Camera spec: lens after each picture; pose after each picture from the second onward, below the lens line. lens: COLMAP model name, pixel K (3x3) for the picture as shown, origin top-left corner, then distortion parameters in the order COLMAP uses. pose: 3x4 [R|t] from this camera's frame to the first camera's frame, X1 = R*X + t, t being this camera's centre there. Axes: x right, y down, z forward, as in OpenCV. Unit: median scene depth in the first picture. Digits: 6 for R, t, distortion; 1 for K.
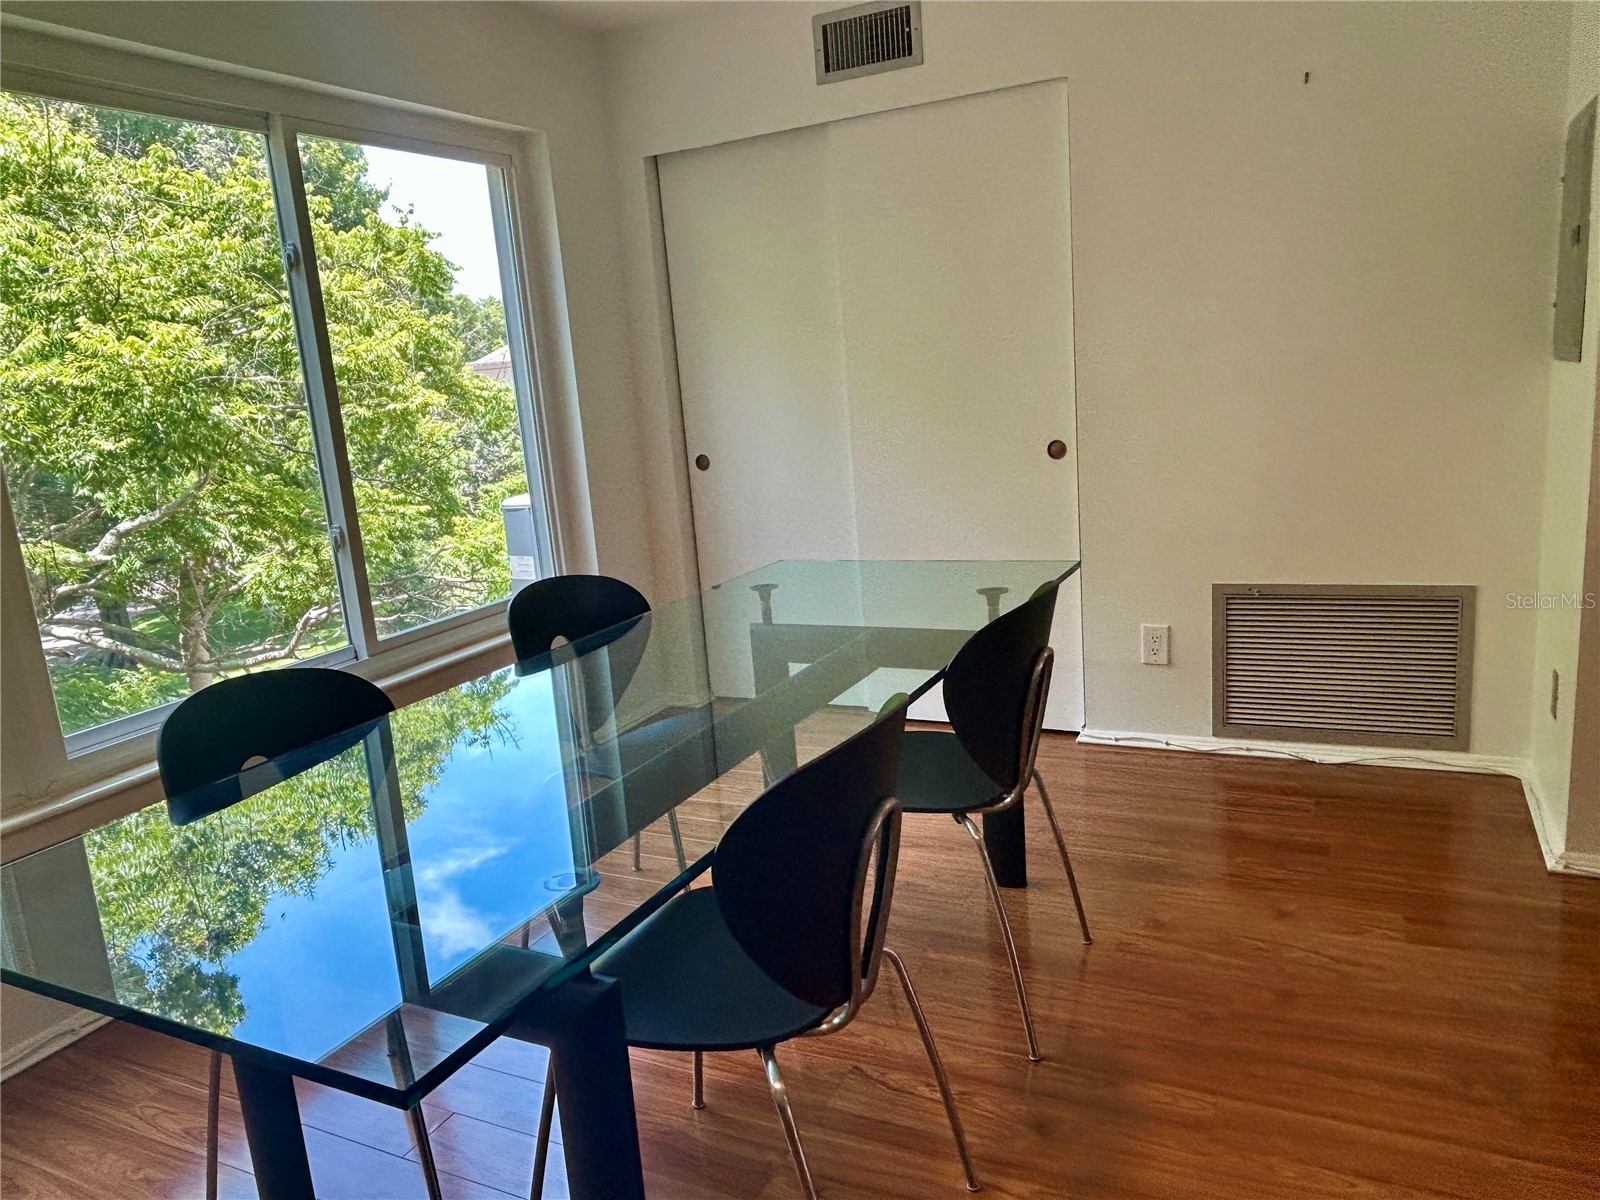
lens RADIAL K [[1109.7, 0, 800.4], [0, 1109.7, 600.5], [0, 0, 1]] dist [0.004713, -0.011272]
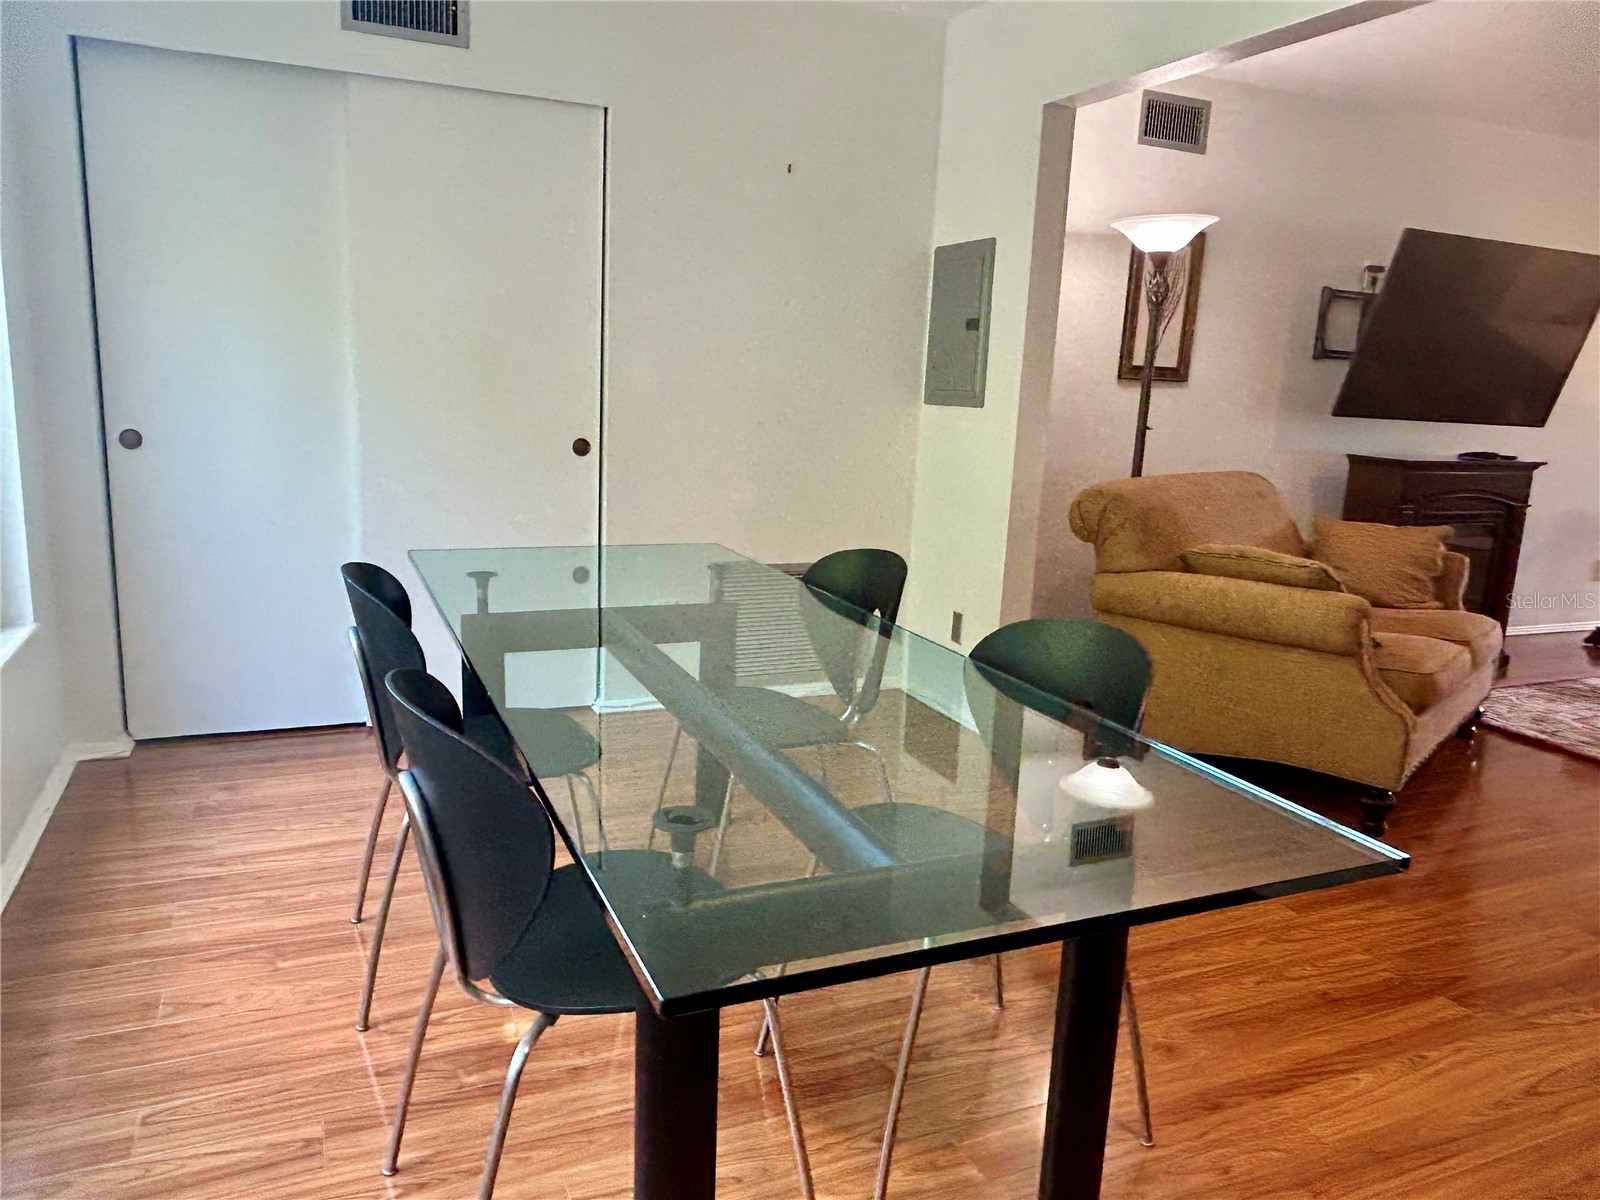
lens RADIAL K [[1109.7, 0, 801.9], [0, 1109.7, 598.1], [0, 0, 1]] dist [0.004713, -0.011272]
pose [[0.623179, -0.047929, 0.780609, -0.497499], [0.063331, 0.997935, 0.010714, 0.012202], [-0.779511, 0.042760, 0.624928, 0.172436]]
